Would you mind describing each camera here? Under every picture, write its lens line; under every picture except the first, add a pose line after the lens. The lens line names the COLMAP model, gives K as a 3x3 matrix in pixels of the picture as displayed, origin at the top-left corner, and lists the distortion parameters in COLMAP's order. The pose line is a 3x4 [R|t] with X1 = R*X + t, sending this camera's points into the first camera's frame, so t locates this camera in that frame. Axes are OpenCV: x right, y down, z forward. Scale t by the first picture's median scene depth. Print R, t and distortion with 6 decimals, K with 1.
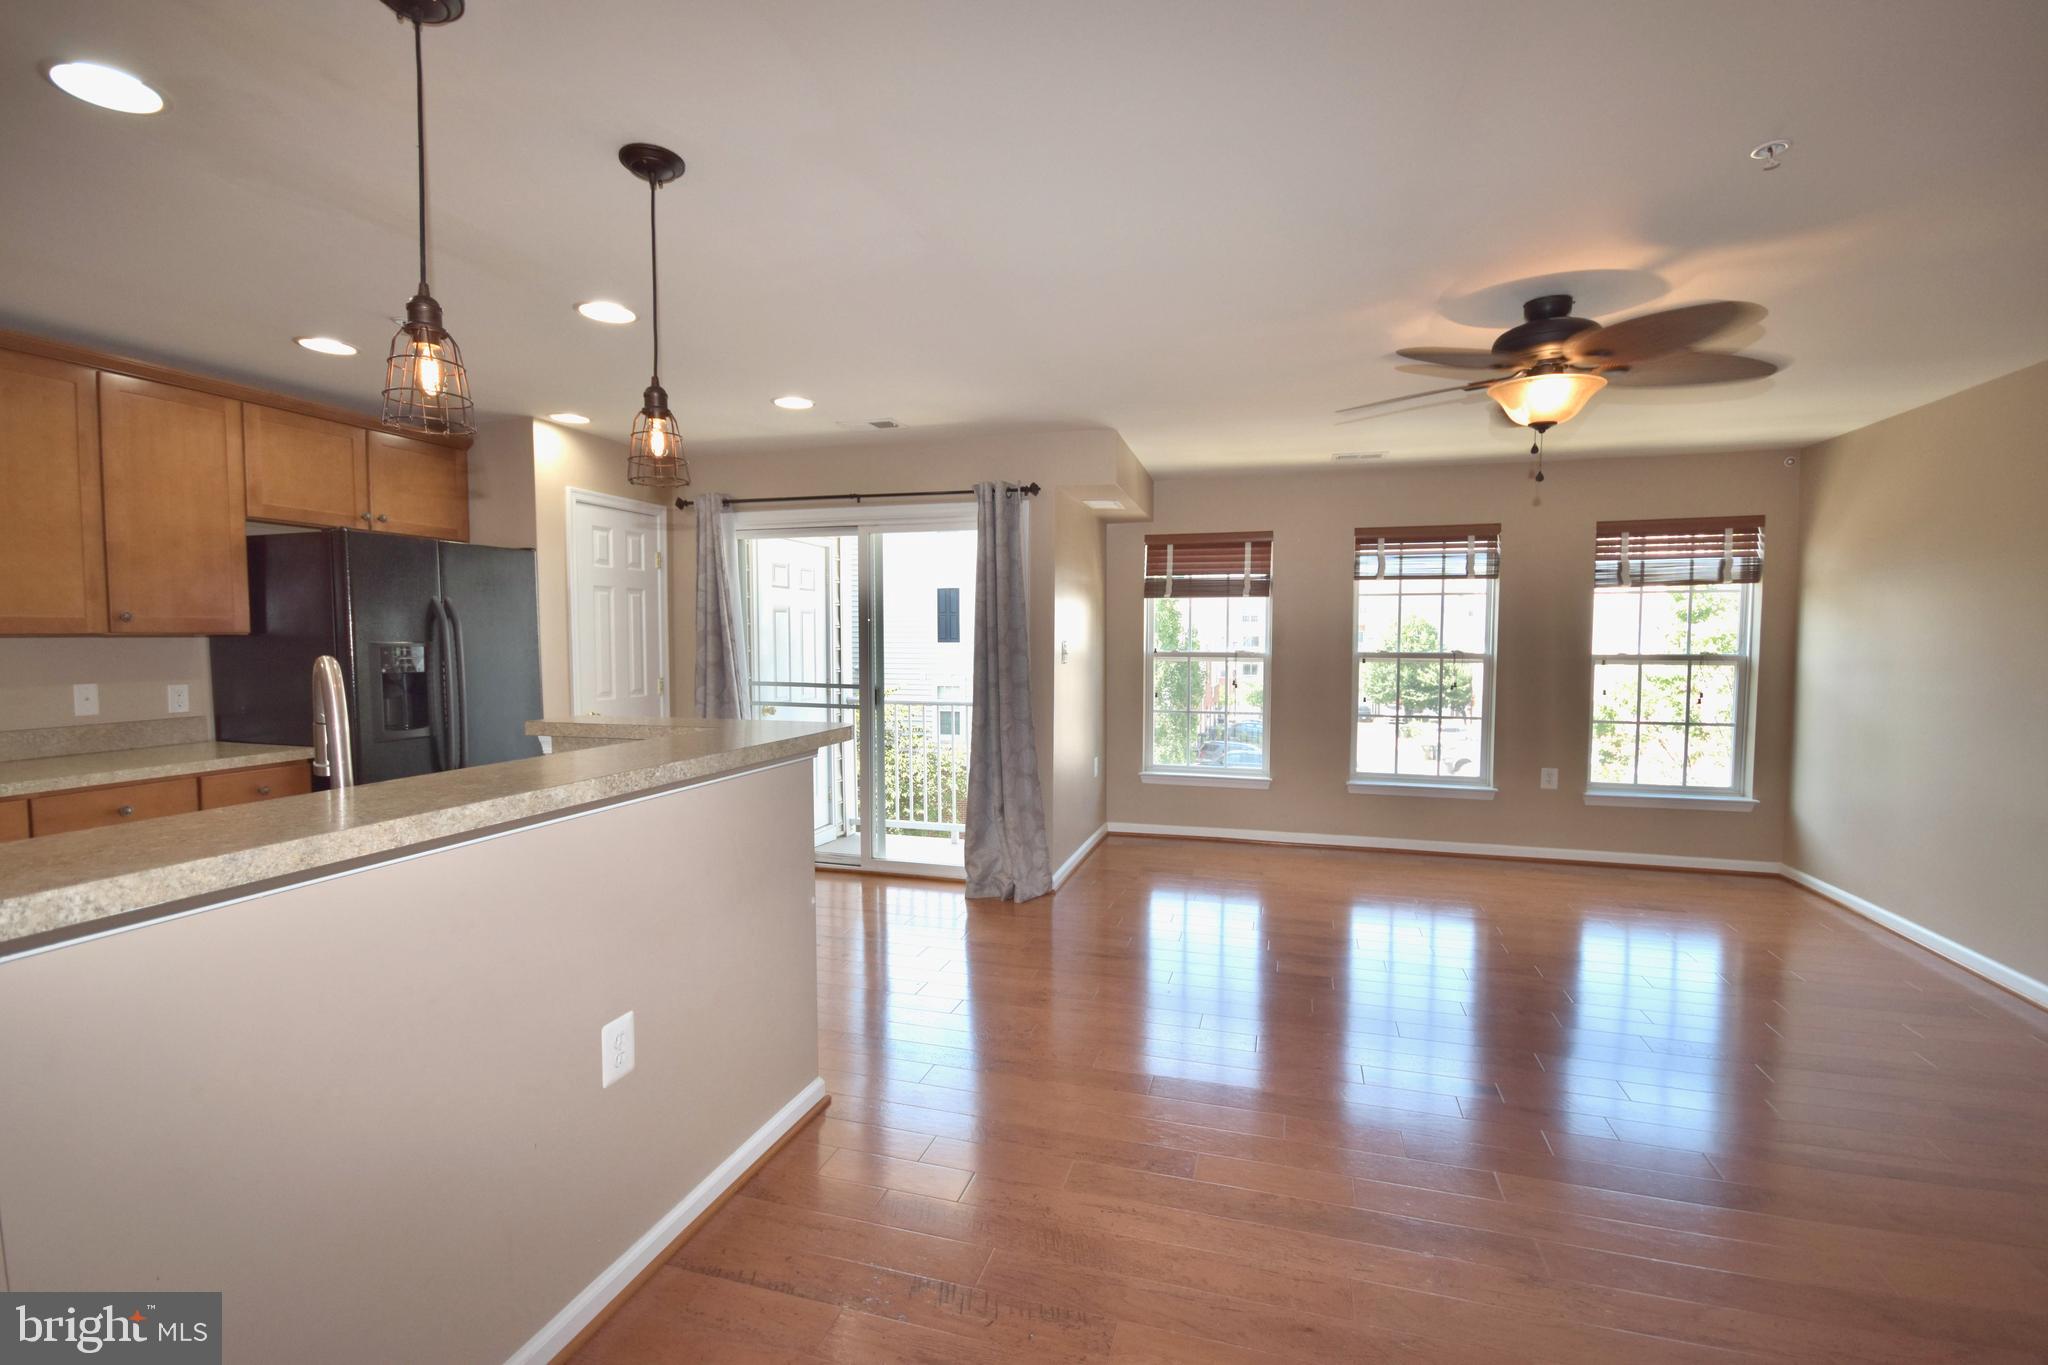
lens RADIAL K [[904.1, 0, 1026.4], [0, 904.1, 692.8], [0, 0, 1]] dist [0.005956, -0.007429]
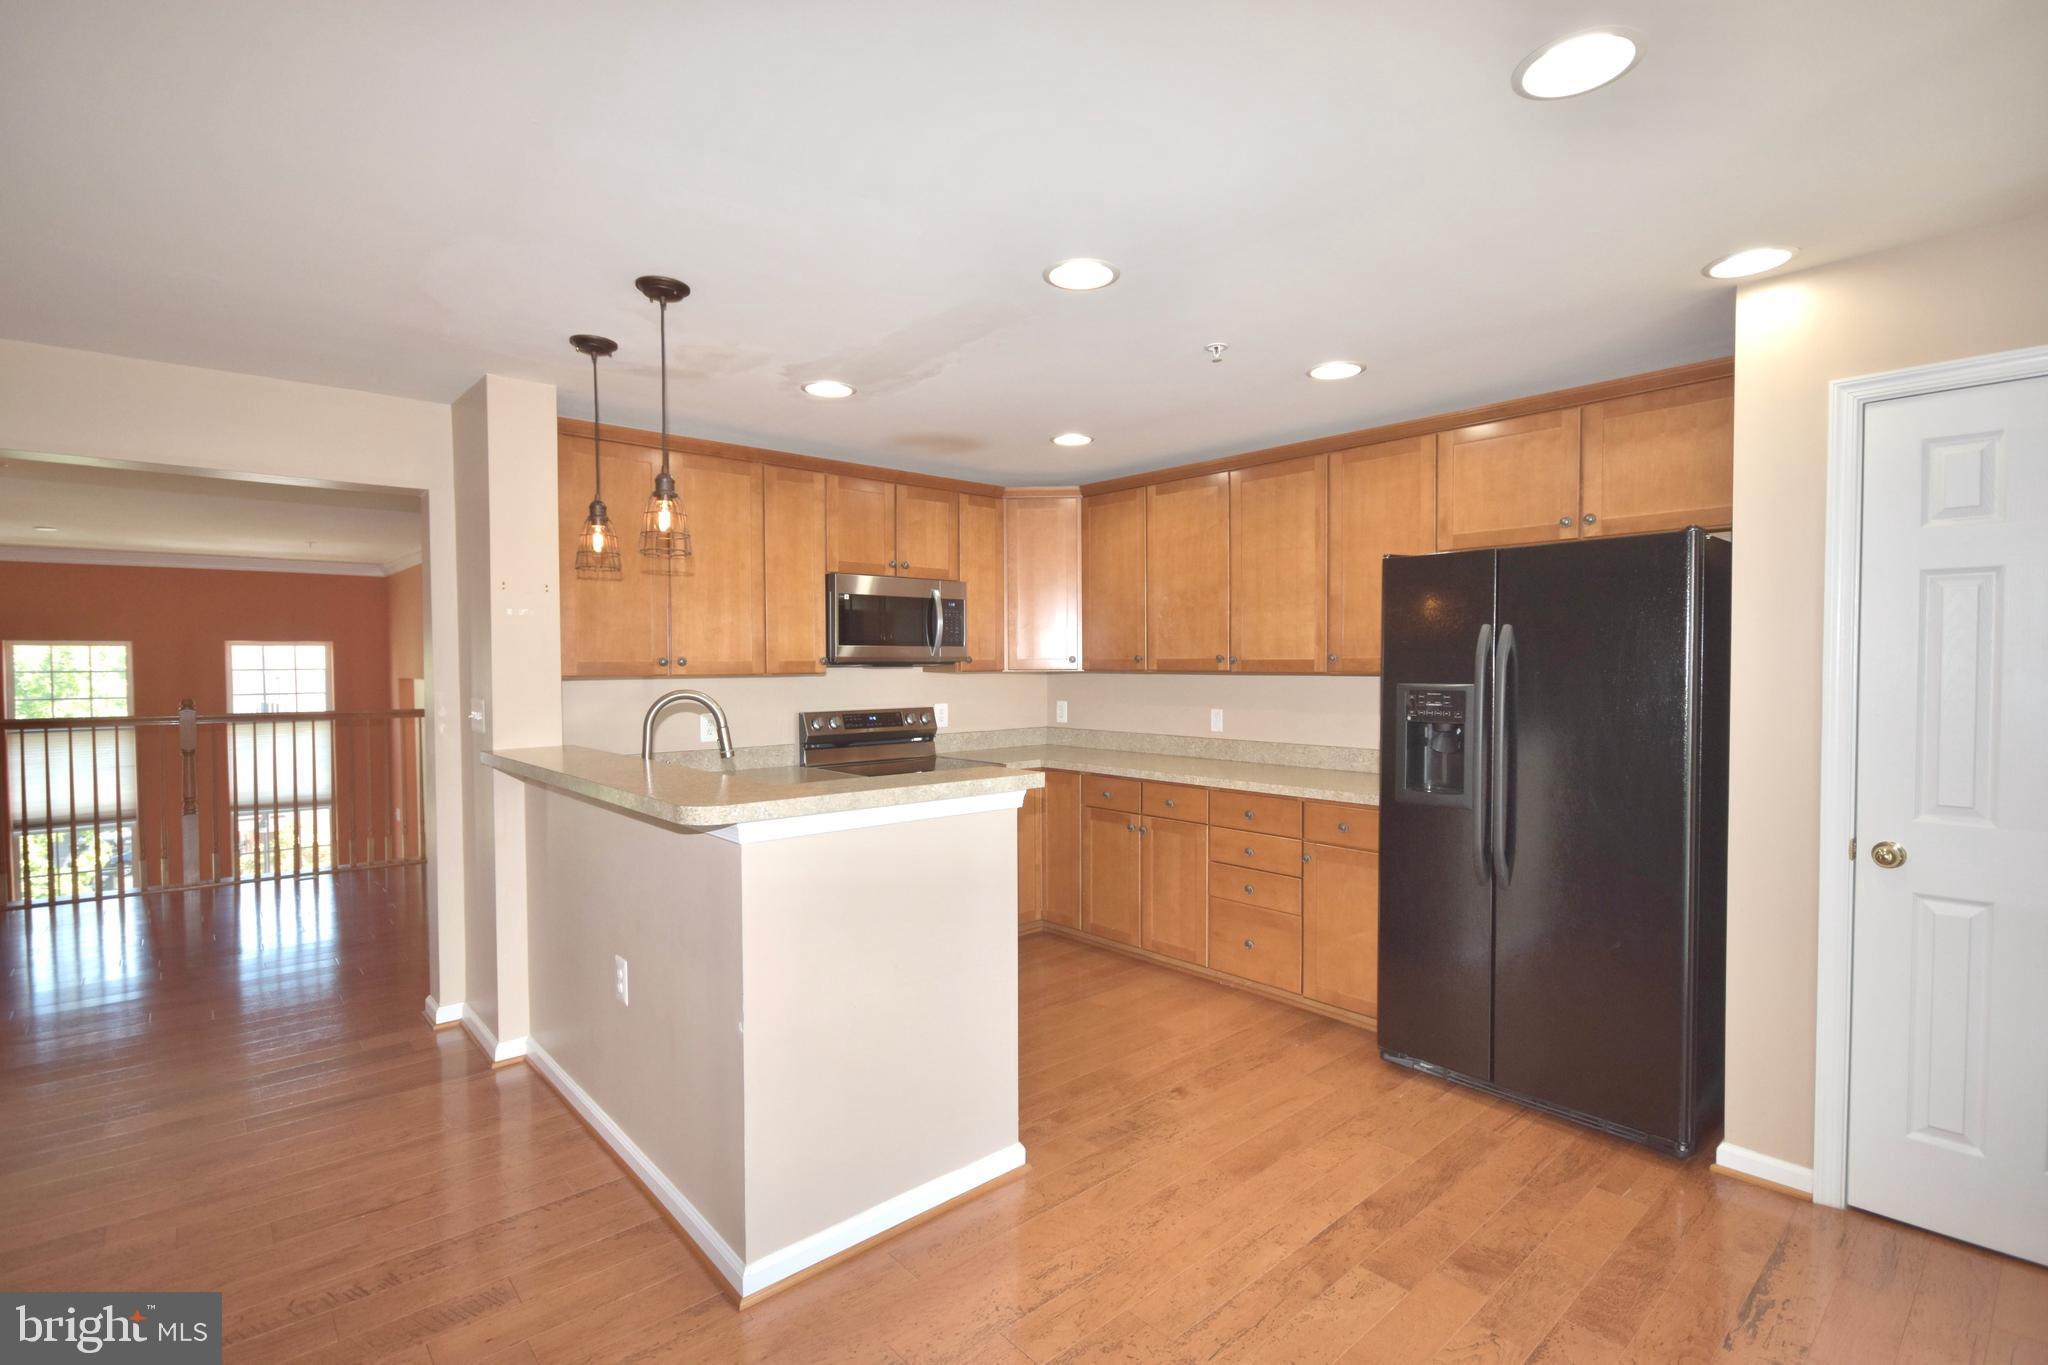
lens RADIAL K [[949.8, 0, 1026.5], [0, 949.8, 689.0], [0, 0, 1]] dist [0.009561, -0.000428]
pose [[-0.523205, 0.023043, -0.851895, 0.198563], [-0.050357, 0.997052, 0.057897, -0.072789], [0.850718, 0.073191, -0.520502, 0.995569]]
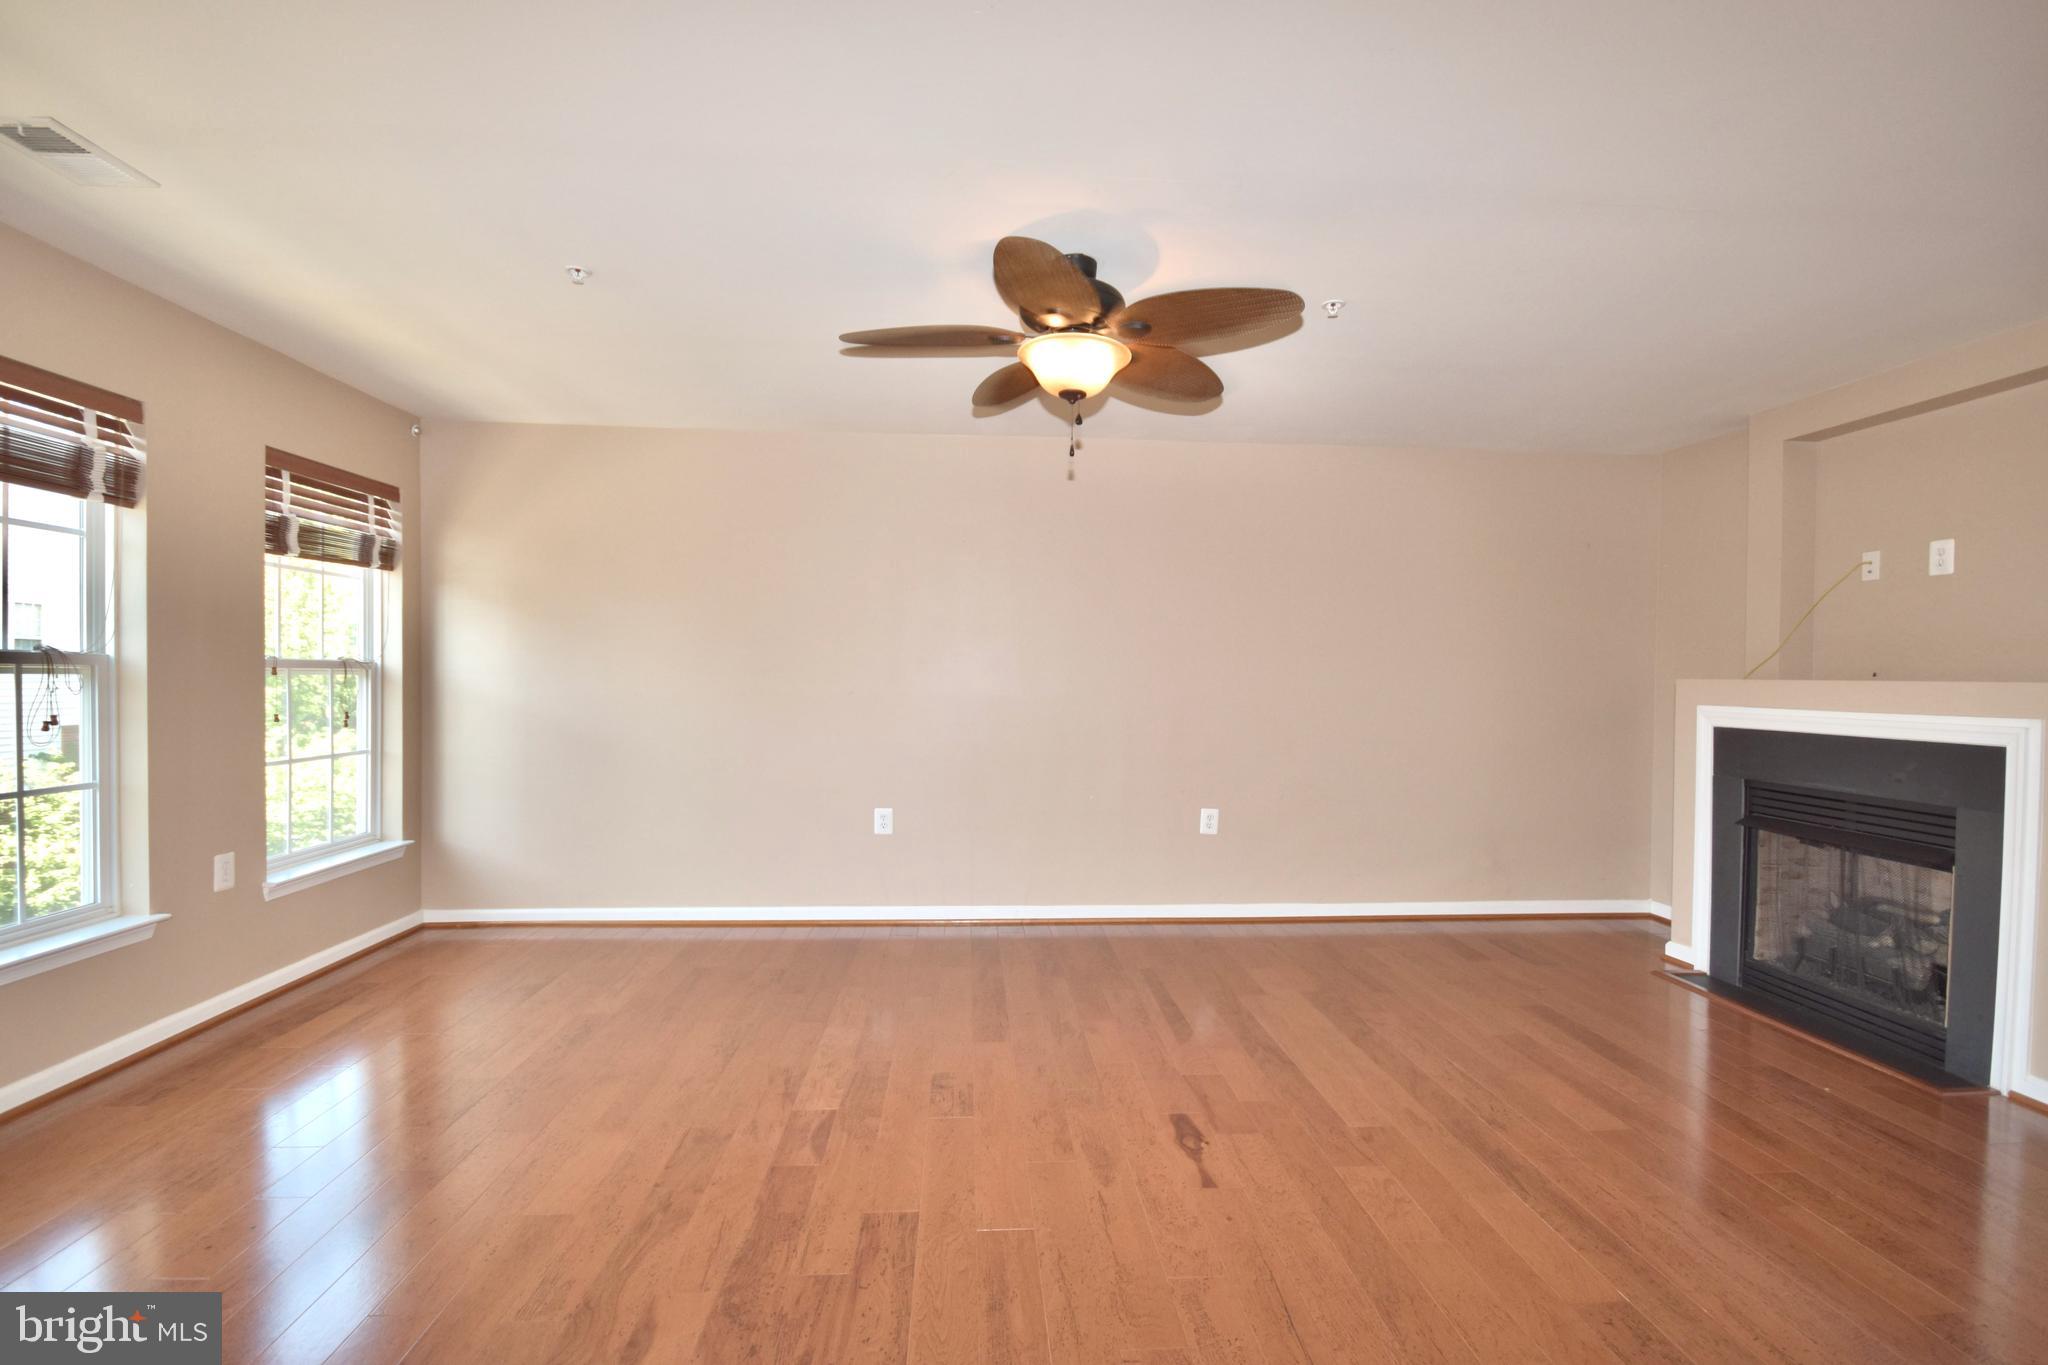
lens RADIAL K [[904.1, 0, 1026.4], [0, 904.1, 692.8], [0, 0, 1]] dist [0.005956, -0.007429]
pose [[-0.359194, -0.023920, 0.932956, -0.176734], [0.048722, 0.997828, 0.044342, -0.027058], [-0.931990, 0.061383, -0.357248, 0.941019]]
